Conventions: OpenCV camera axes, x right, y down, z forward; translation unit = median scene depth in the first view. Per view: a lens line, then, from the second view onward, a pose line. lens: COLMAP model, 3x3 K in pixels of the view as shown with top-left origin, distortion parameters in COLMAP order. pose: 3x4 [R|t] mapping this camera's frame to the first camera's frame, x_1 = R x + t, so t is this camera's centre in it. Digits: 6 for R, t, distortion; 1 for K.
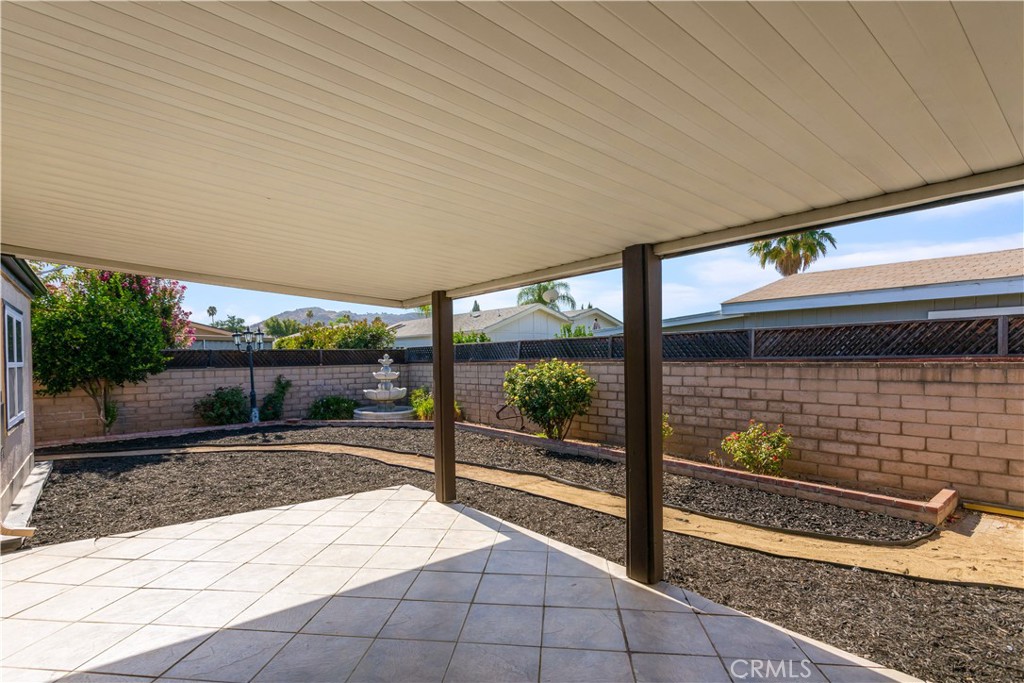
lens RADIAL K [[489.4, 0, 519.7], [0, 489.4, 357.3], [0, 0, 1]] dist [-0.004714, 0.003087]
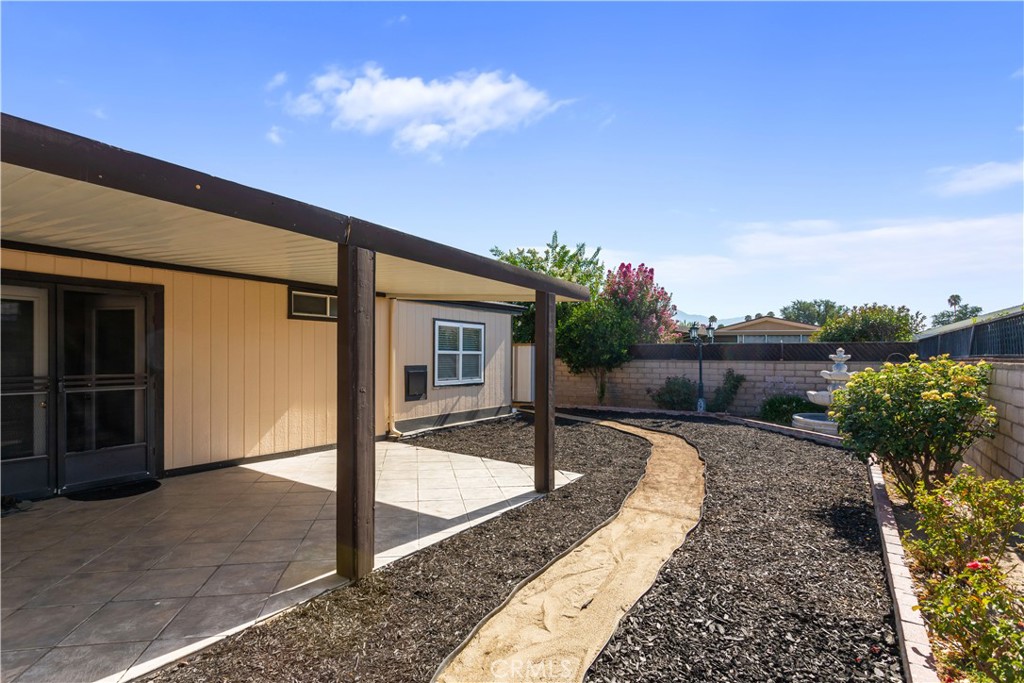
lens RADIAL K [[489.4, 0, 506.5], [0, 489.4, 353.2], [0, 0, 1]] dist [-0.004714, 0.003087]
pose [[0.304547, 0.010451, -0.952440, 0.433469], [-0.010170, 0.999918, 0.007720, 0.000856], [0.952443, 0.007335, 0.304628, 0.336250]]
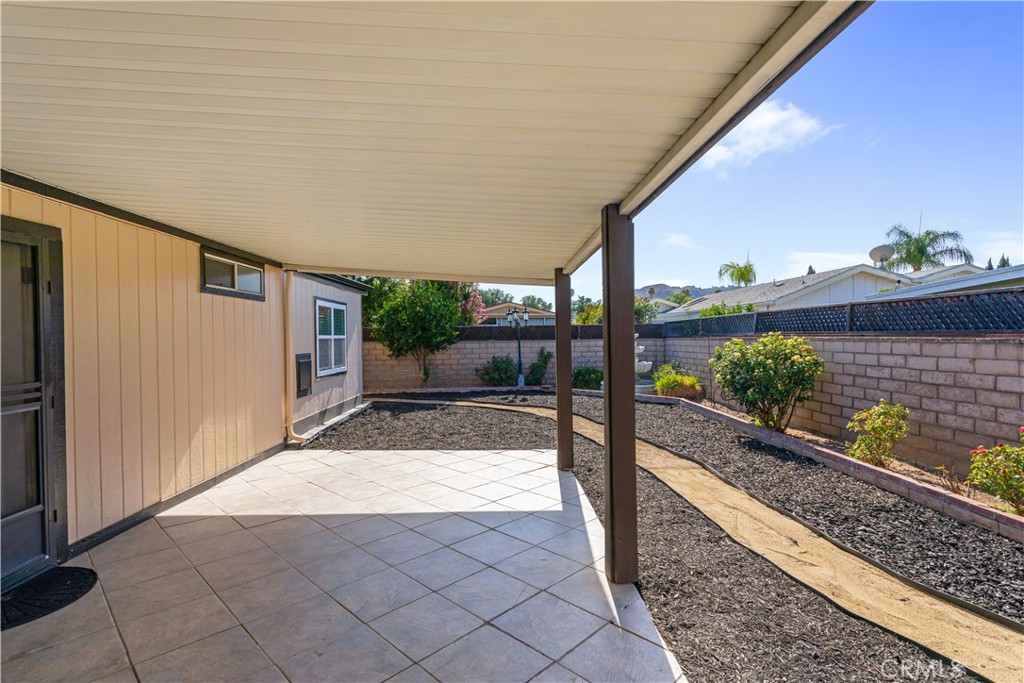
lens RADIAL K [[489.4, 0, 518.1], [0, 489.4, 334.3], [0, 0, 1]] dist [-0.004714, 0.003087]
pose [[0.796006, 0.000606, -0.605289, 0.219638], [0.002400, 0.999988, 0.004157, 0.001162], [0.605284, -0.004761, 0.795995, 0.059023]]
